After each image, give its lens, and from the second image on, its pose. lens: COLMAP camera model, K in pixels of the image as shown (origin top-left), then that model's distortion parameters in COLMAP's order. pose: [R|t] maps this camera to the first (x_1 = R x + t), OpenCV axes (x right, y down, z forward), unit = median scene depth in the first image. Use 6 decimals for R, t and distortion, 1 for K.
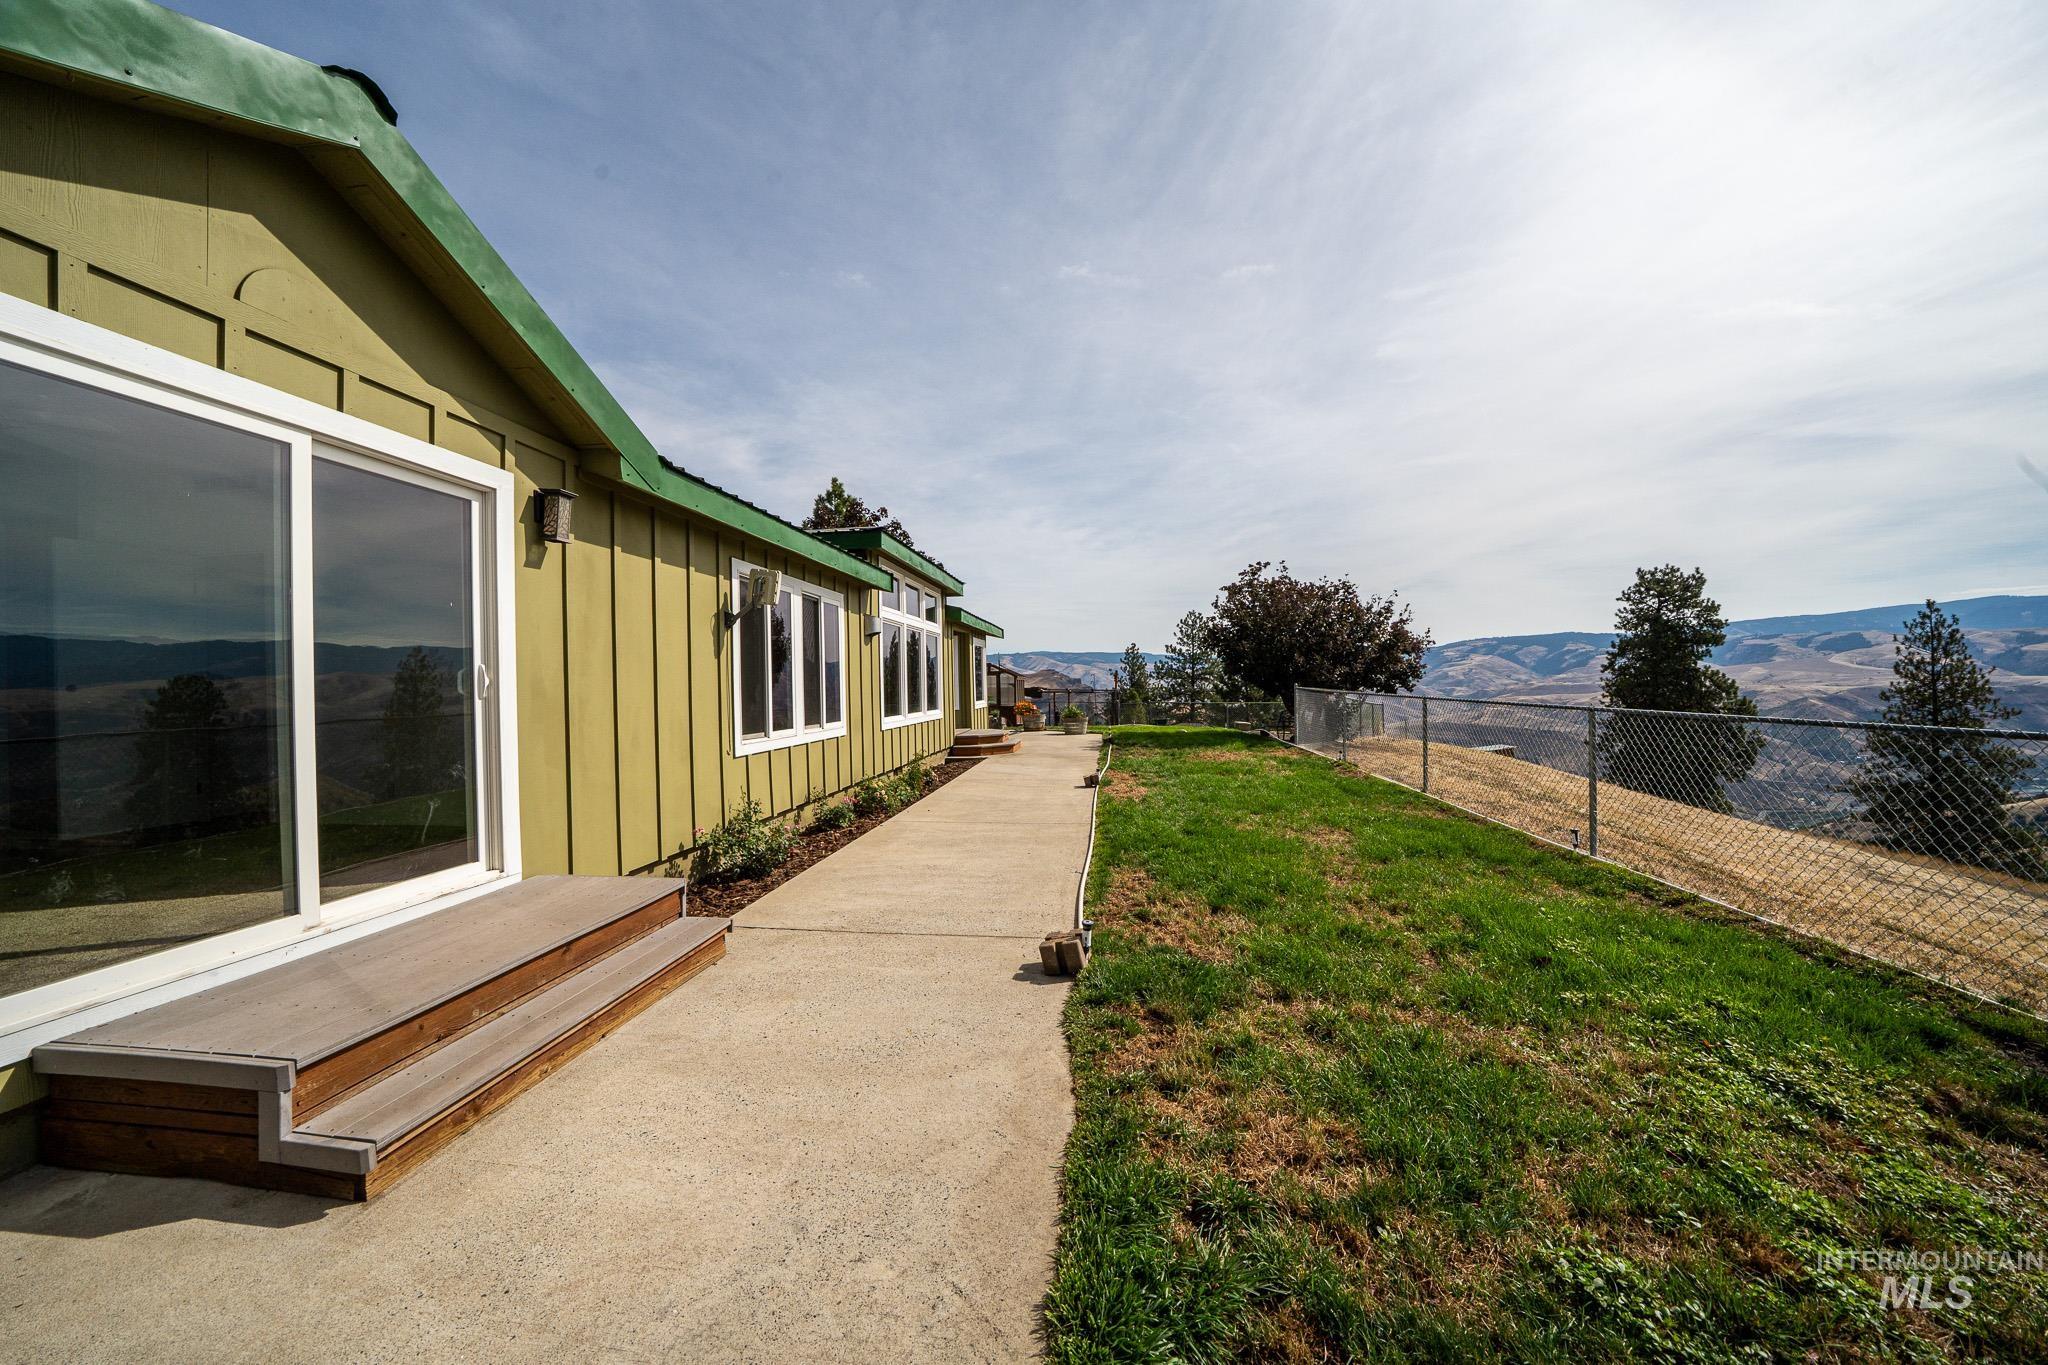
lens RADIAL K [[711.9, 0, 1016.6], [0, 711.9, 687.9], [0, 0, 1]] dist [-0.022963, 0.002258]
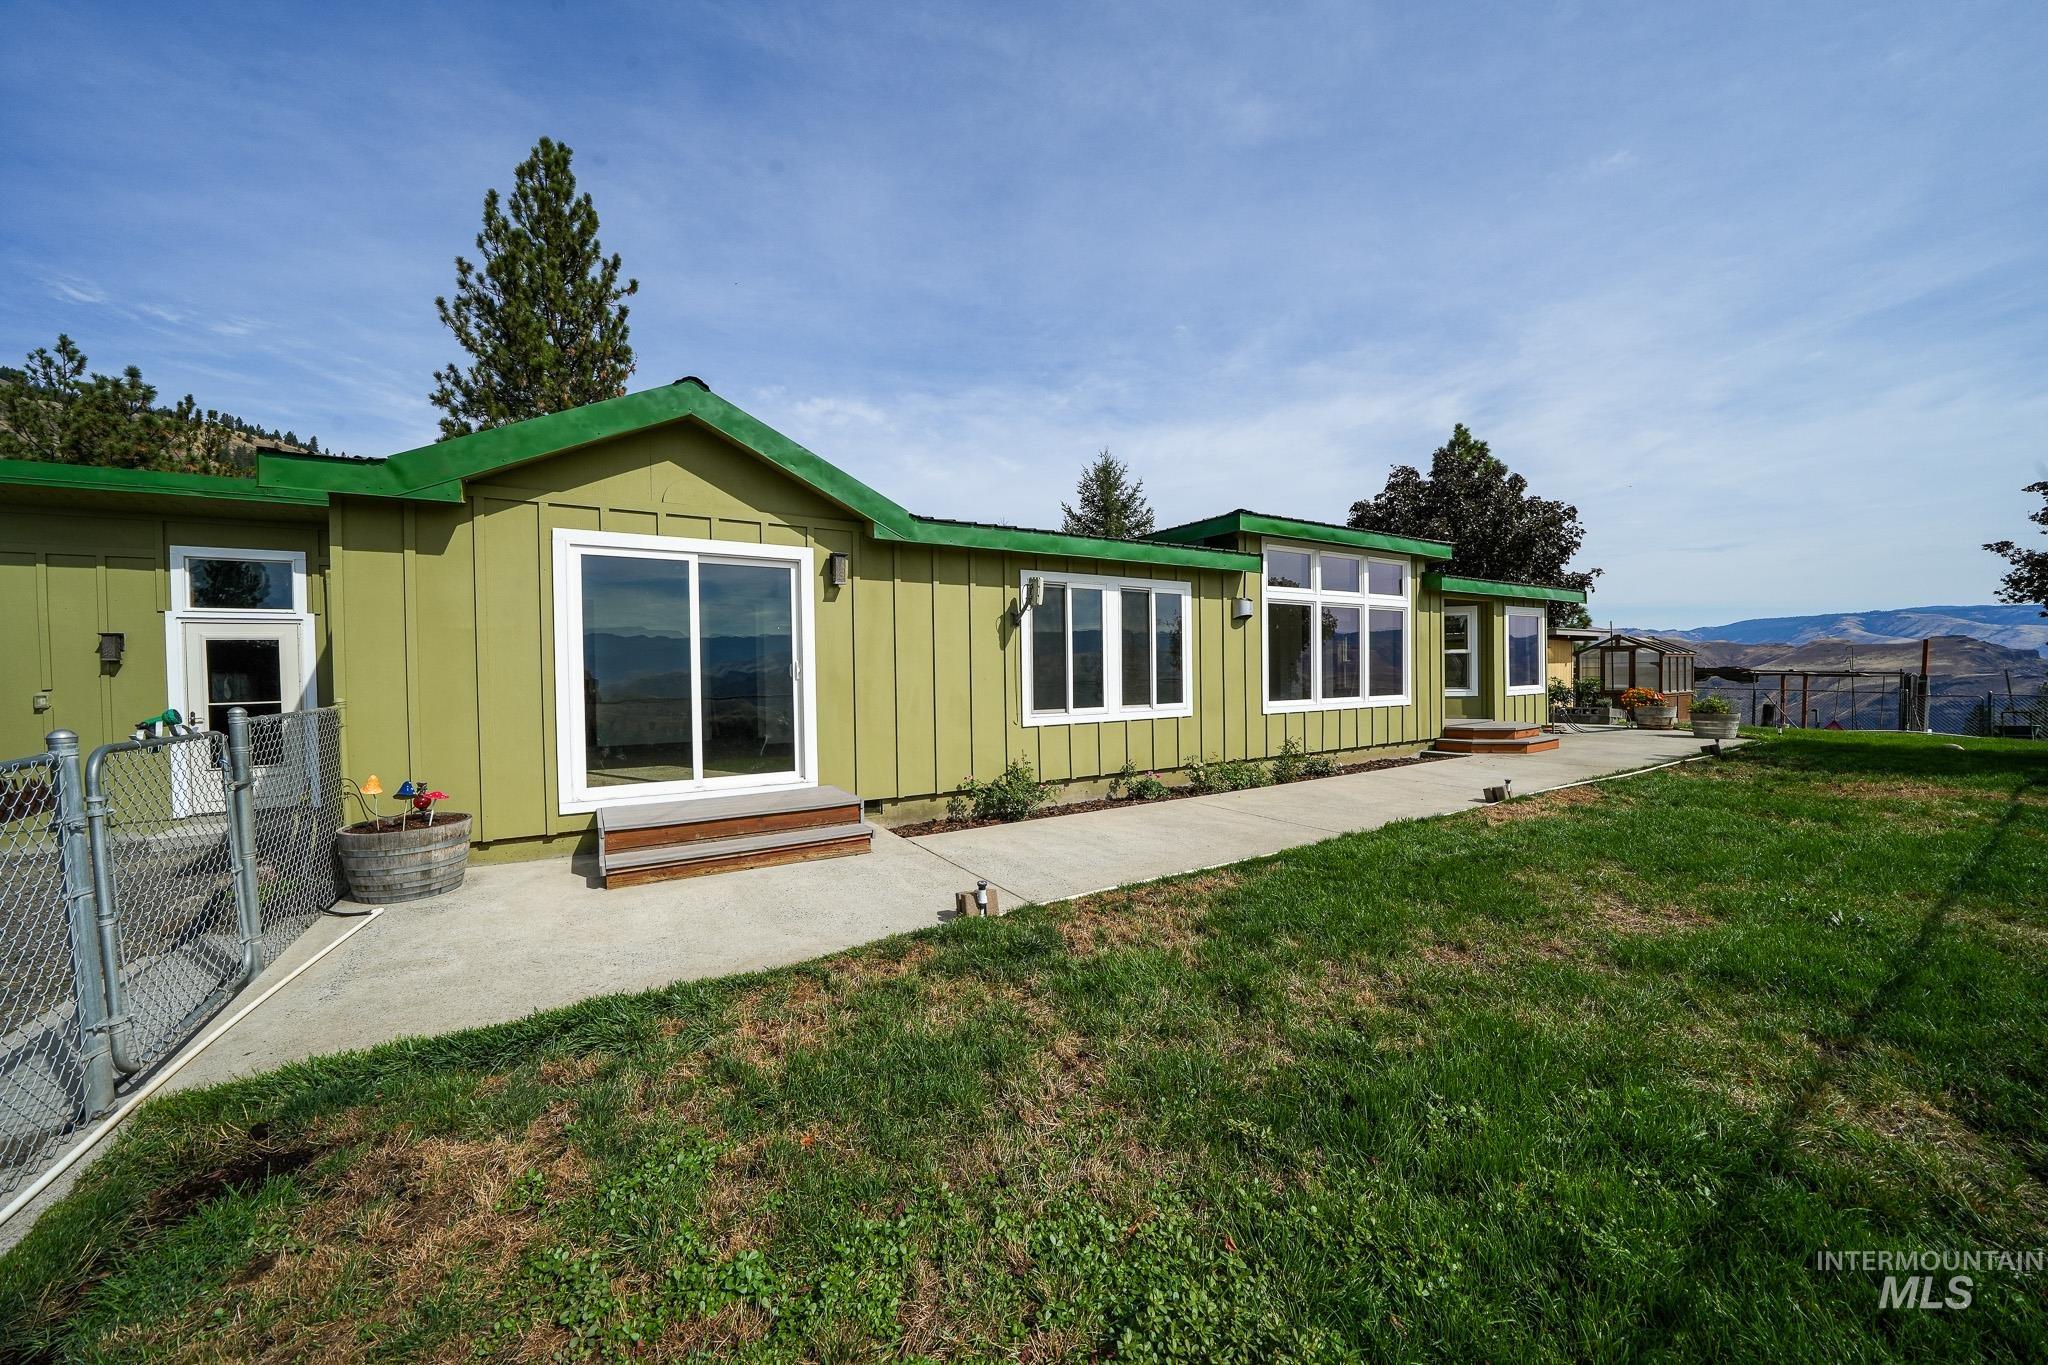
lens RADIAL K [[711.9, 0, 1011.1], [0, 711.9, 685.9], [0, 0, 1]] dist [-0.022963, 0.002258]
pose [[0.633200, 0.030035, -0.773405, 0.785596], [-0.004129, 0.999364, 0.035430, -0.028211], [0.773977, -0.019241, 0.632921, 0.231211]]
